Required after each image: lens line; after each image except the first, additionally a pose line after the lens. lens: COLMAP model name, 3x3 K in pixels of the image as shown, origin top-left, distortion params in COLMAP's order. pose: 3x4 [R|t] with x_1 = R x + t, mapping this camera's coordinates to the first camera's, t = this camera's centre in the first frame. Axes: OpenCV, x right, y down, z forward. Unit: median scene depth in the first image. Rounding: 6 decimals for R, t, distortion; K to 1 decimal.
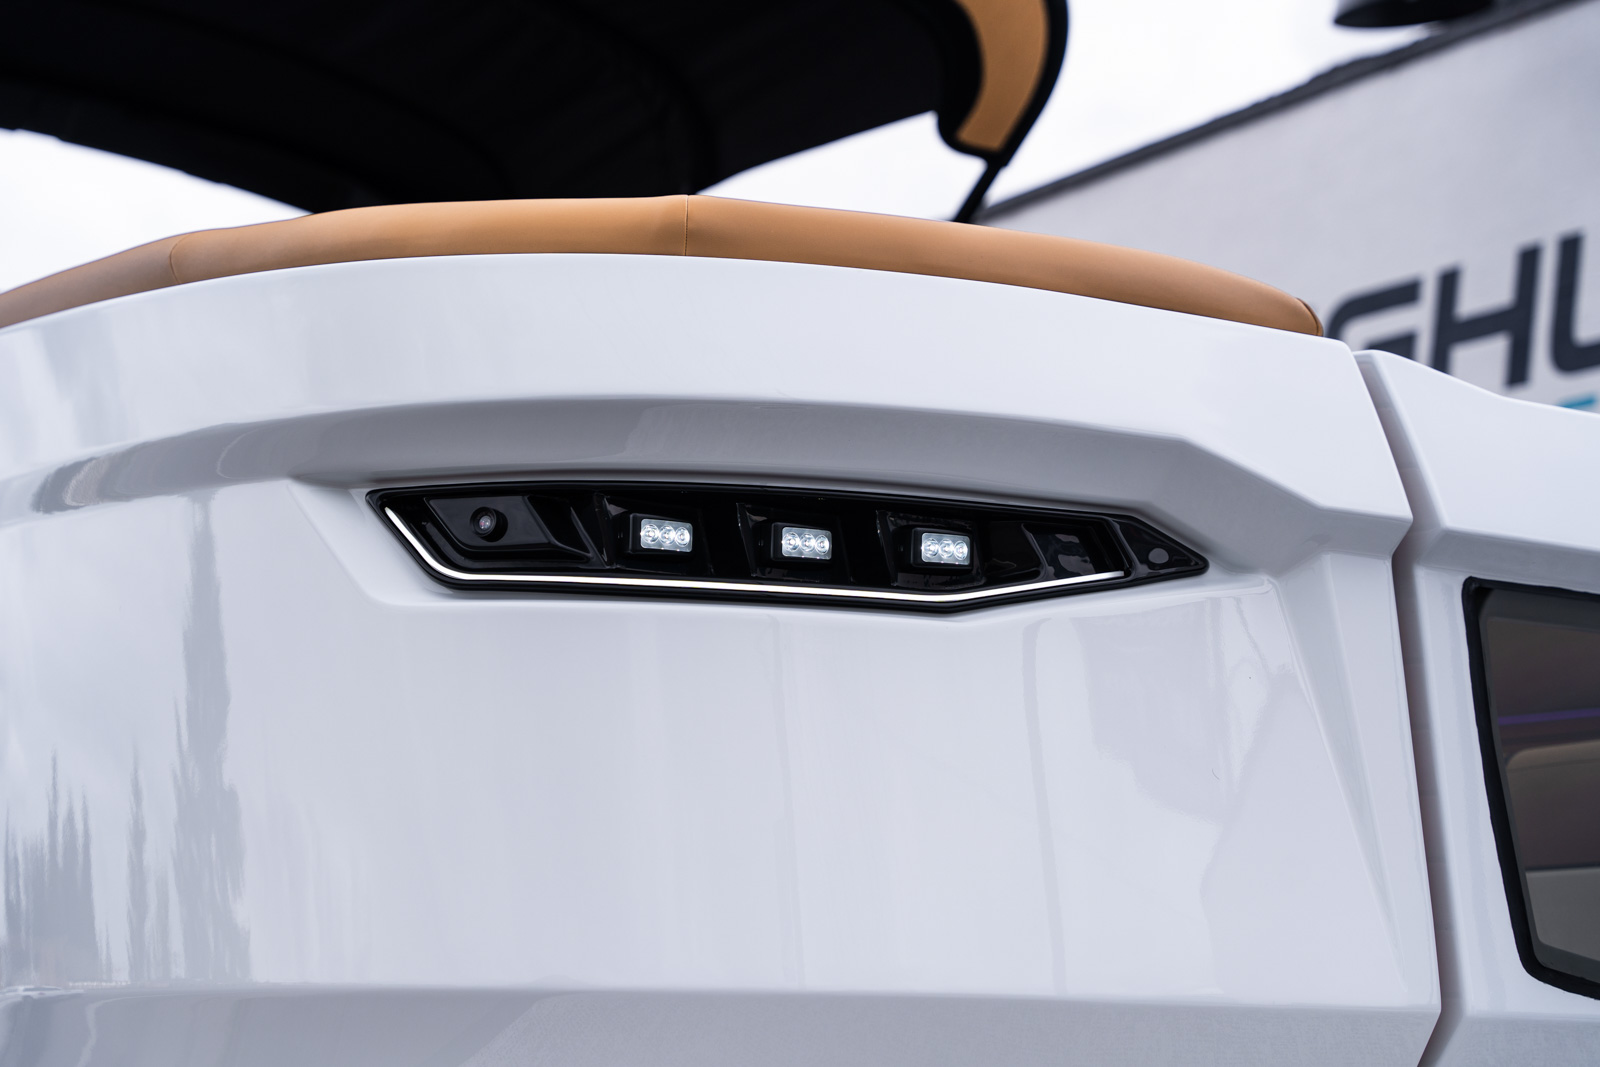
lens RADIAL K [[3076.8, 0, 797.0], [0, 3076.8, 541.1], [0, 0, 1]] dist [0.163942, 0.000000]
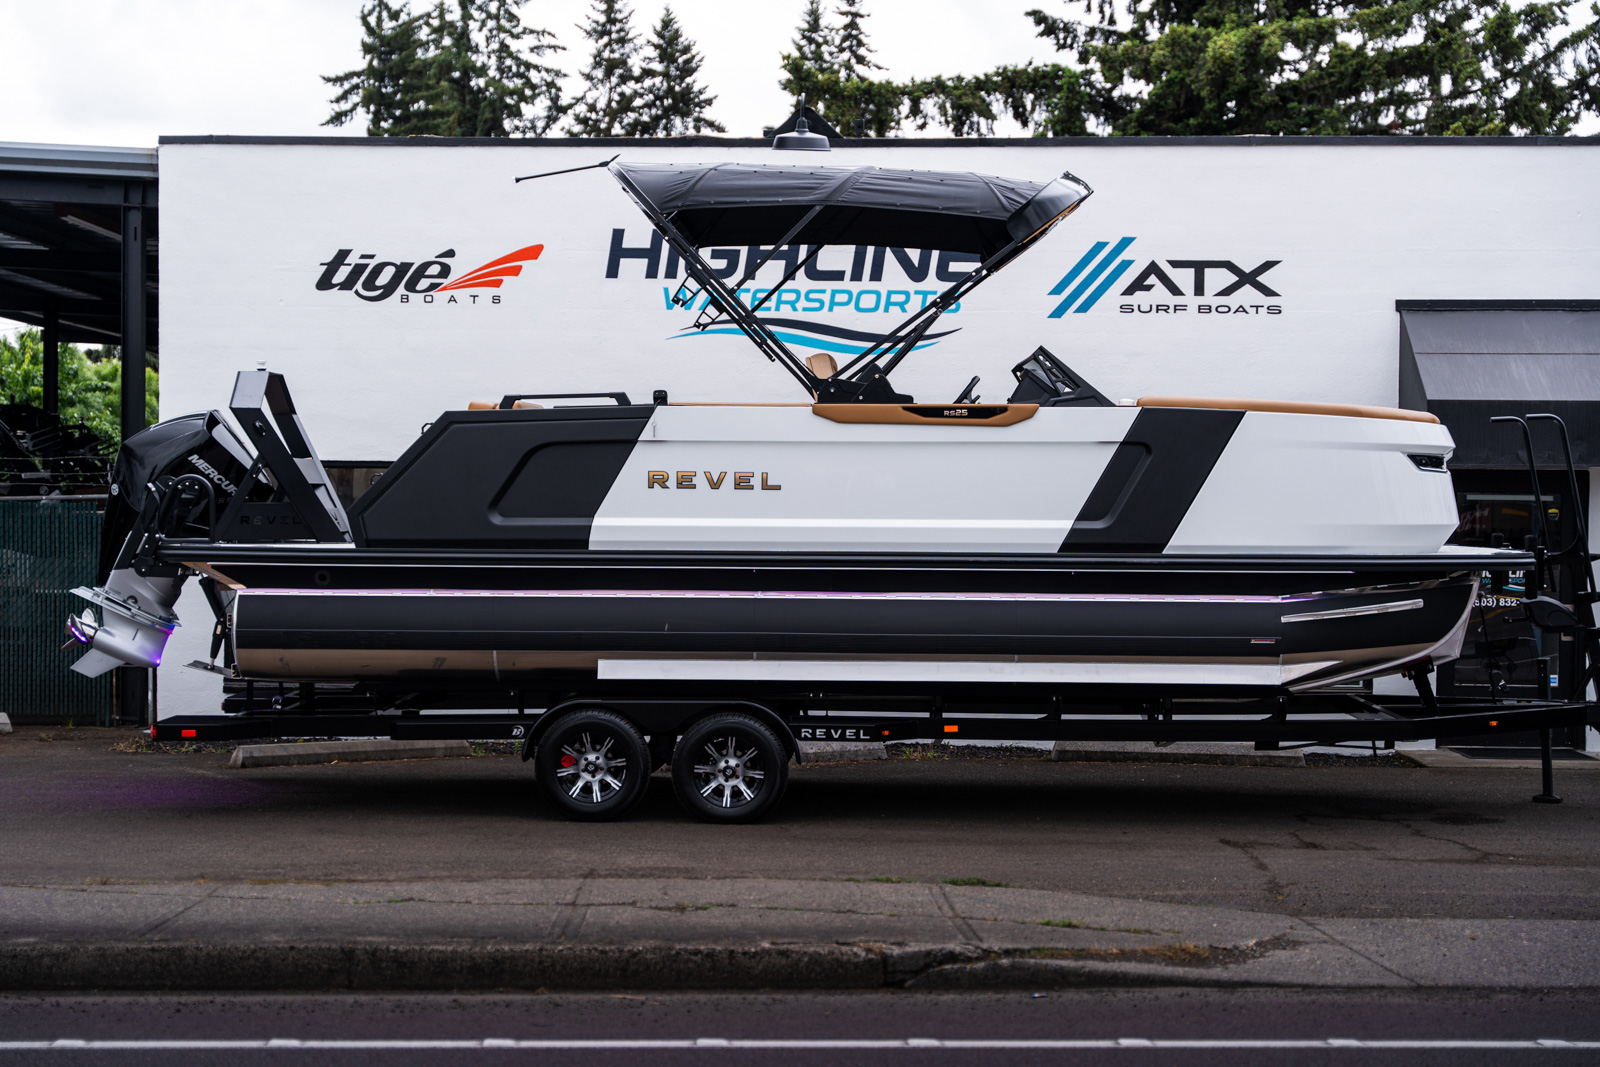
lens RADIAL K [[2598.3, 0, 808.5], [0, 2598.3, 534.5], [0, 0, 1]] dist [0.085546, 0.000000]
pose [[0.556898, -0.024392, 0.830223, -5.562340], [-0.136118, 0.983374, 0.120197, -0.350710], [-0.819351, -0.179946, 0.544319, -1.108093]]
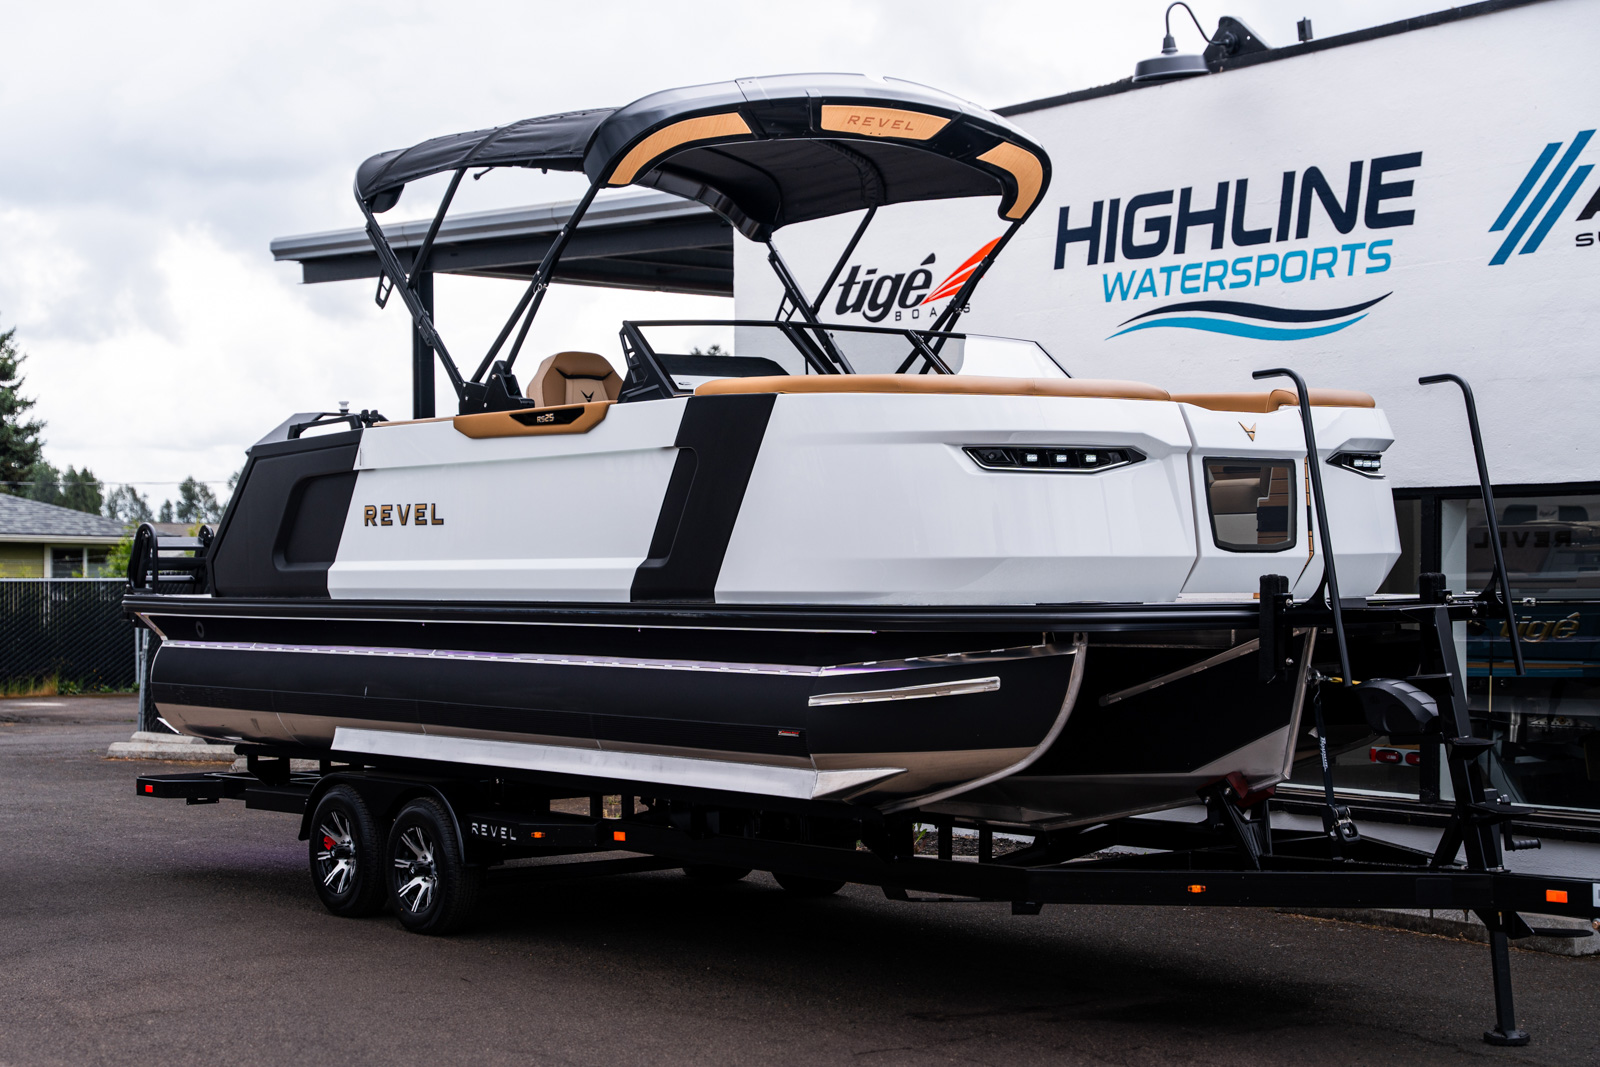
lens RADIAL K [[2743.8, 0, 803.8], [0, 2743.8, 530.0], [0, 0, 1]] dist [0.069024, 0.000000]
pose [[0.996735, -0.019922, 0.078246, -0.648561], [0.007714, 0.988145, 0.153327, -0.484545], [-0.080373, -0.152223, 0.985073, -2.774479]]
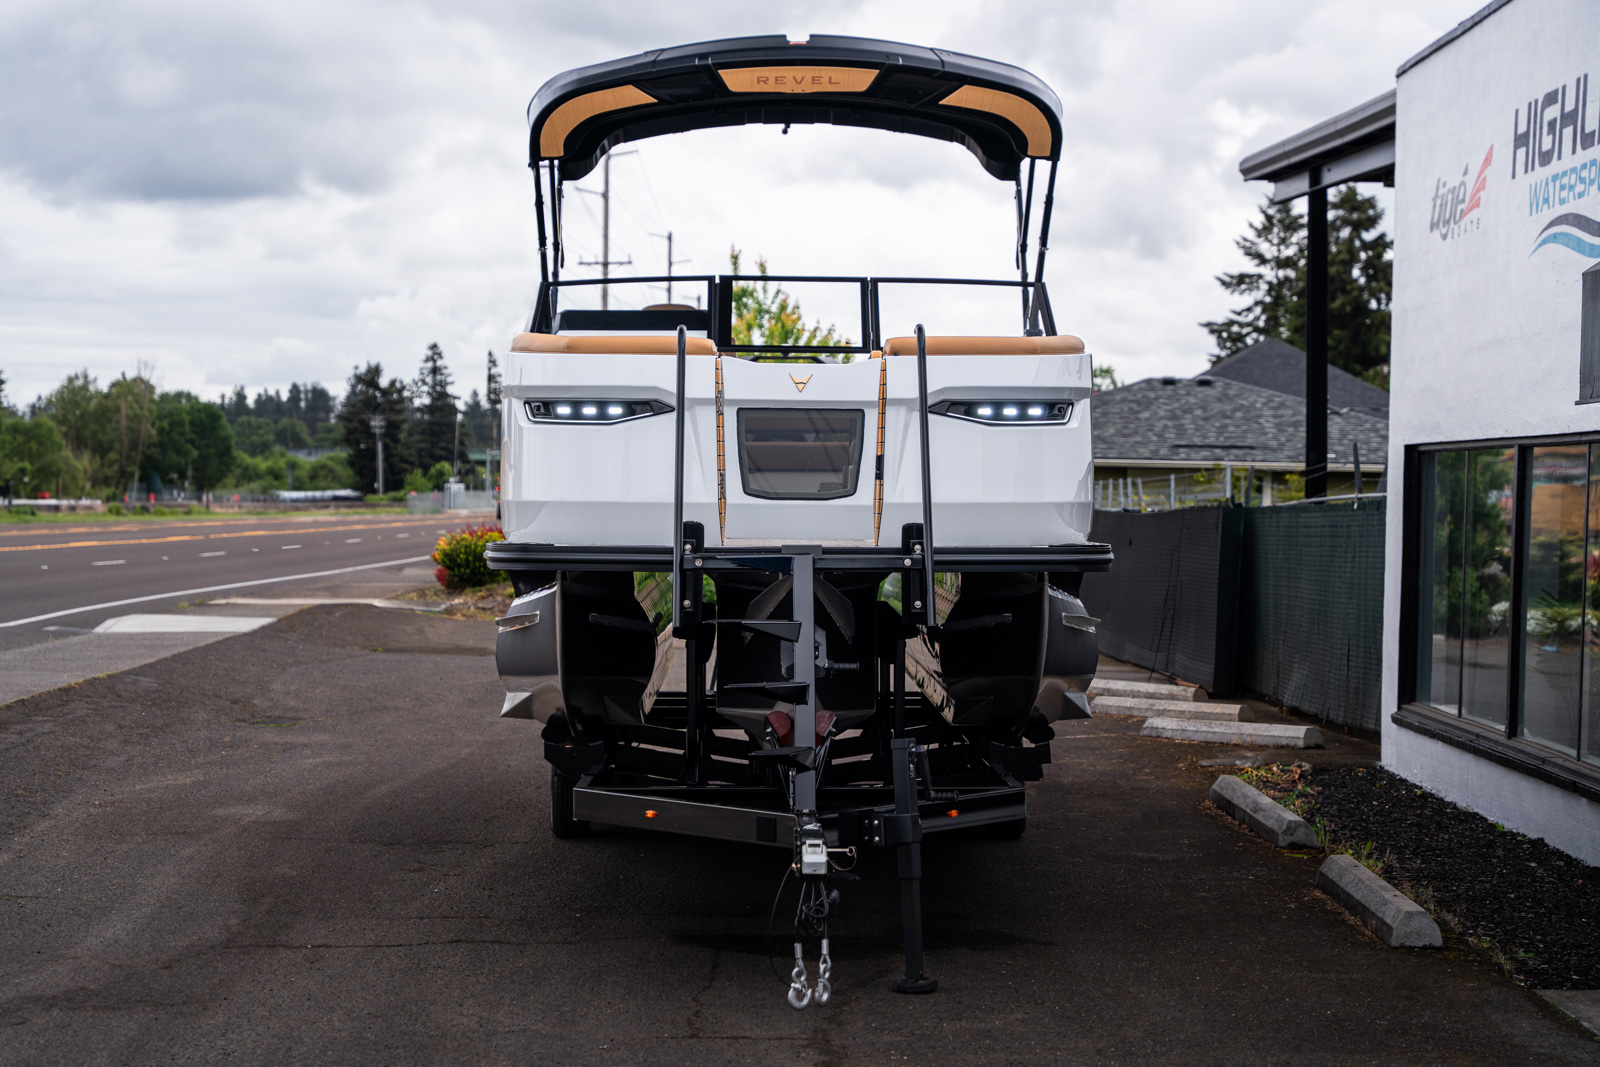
lens RADIAL K [[3076.8, 0, 798.2], [0, 3076.8, 528.3], [0, 0, 1]] dist [0.163942, 0.000000]
pose [[0.842901, 0.000216, -0.538069, 2.736506], [0.092984, 0.984897, 0.146058, -0.468630], [0.529974, -0.173144, 0.830150, -2.741515]]
